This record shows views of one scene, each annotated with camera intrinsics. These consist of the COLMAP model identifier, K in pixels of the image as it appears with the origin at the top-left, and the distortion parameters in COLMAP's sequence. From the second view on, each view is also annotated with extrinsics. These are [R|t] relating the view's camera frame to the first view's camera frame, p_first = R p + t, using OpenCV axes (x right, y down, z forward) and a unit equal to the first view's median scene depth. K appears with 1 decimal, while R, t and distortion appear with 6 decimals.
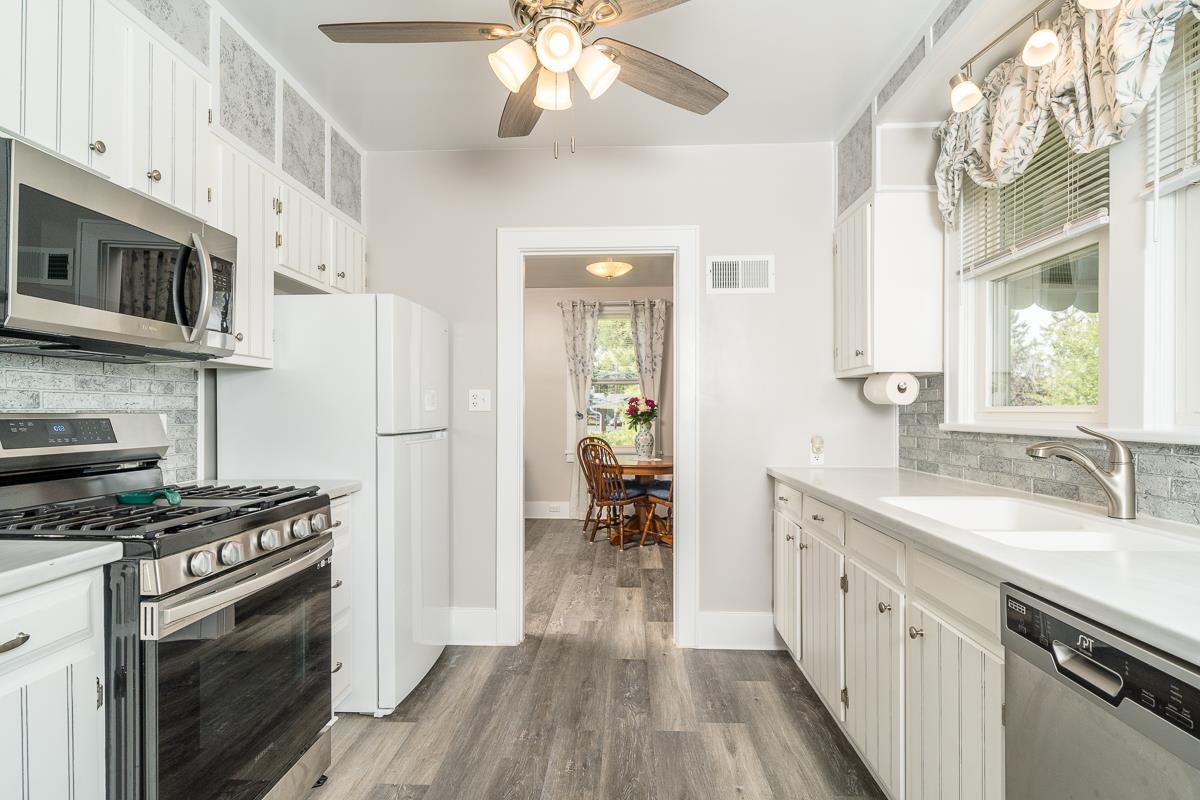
lens RADIAL K [[628.6, 0, 597.7], [0, 628.6, 405.1], [0, 0, 1]] dist [-0.003216, 0.002380]
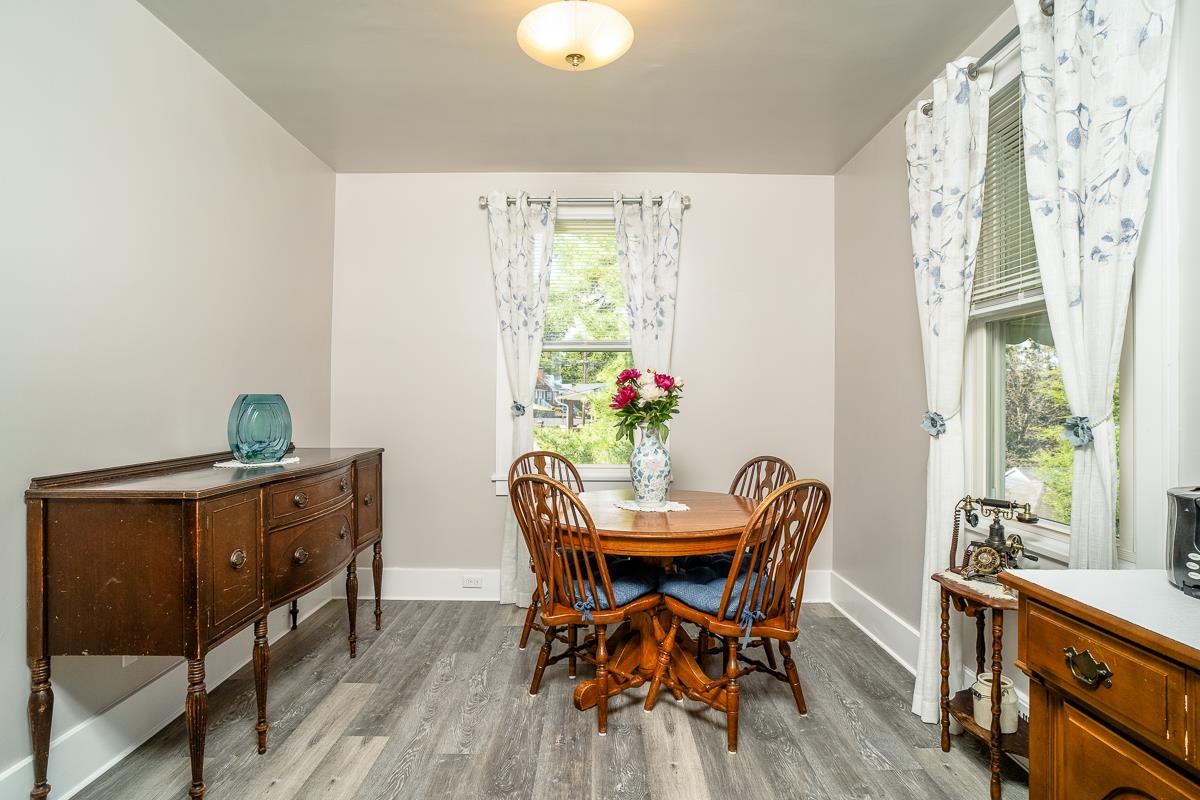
lens RADIAL K [[628.6, 0, 604.4], [0, 628.6, 405.2], [0, 0, 1]] dist [-0.003216, 0.002380]
pose [[0.998122, 0.003321, 0.061161, 0.012064], [-0.004128, 0.999906, 0.013058, 0.007508], [-0.061112, -0.013286, 0.998042, 0.538030]]
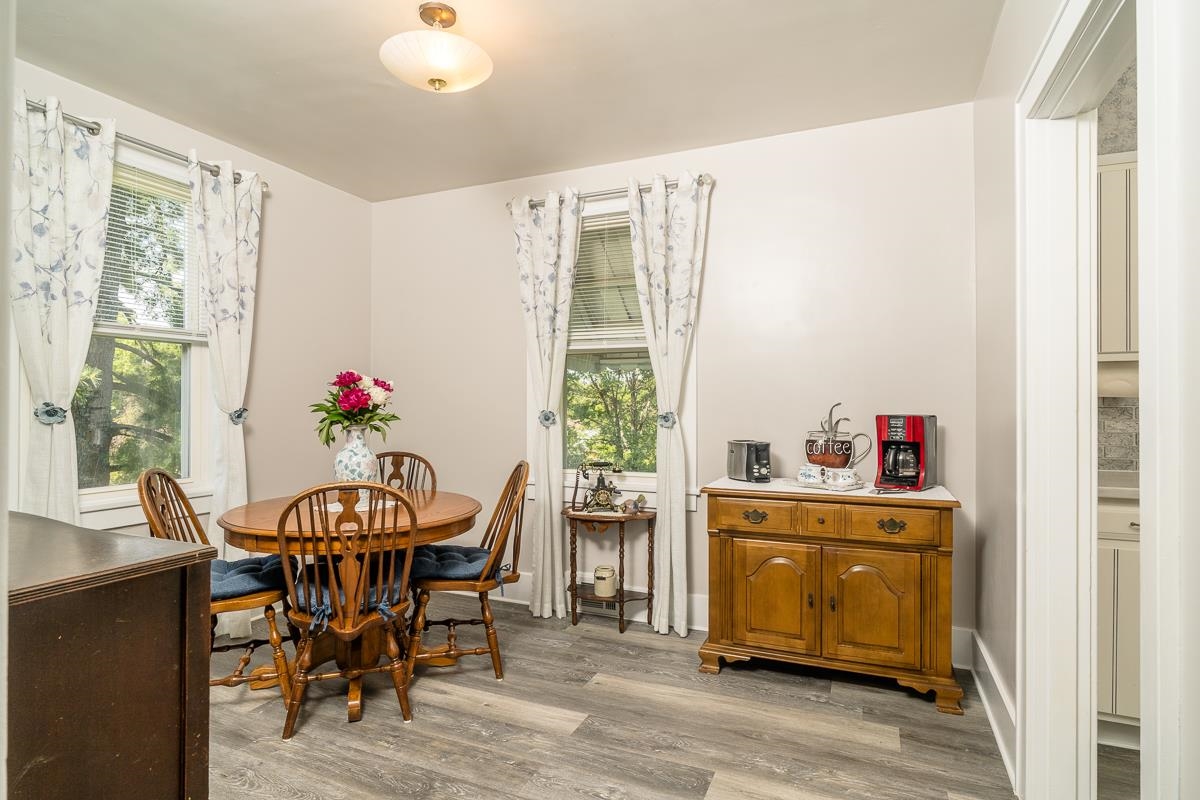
lens RADIAL K [[628.6, 0, 595.5], [0, 628.6, 400.7], [0, 0, 1]] dist [-0.003216, 0.002380]
pose [[0.356133, 0.010369, 0.934378, -0.296575], [-0.008019, 0.999936, -0.008040, 0.010812], [-0.934401, -0.004630, 0.356193, 0.664067]]
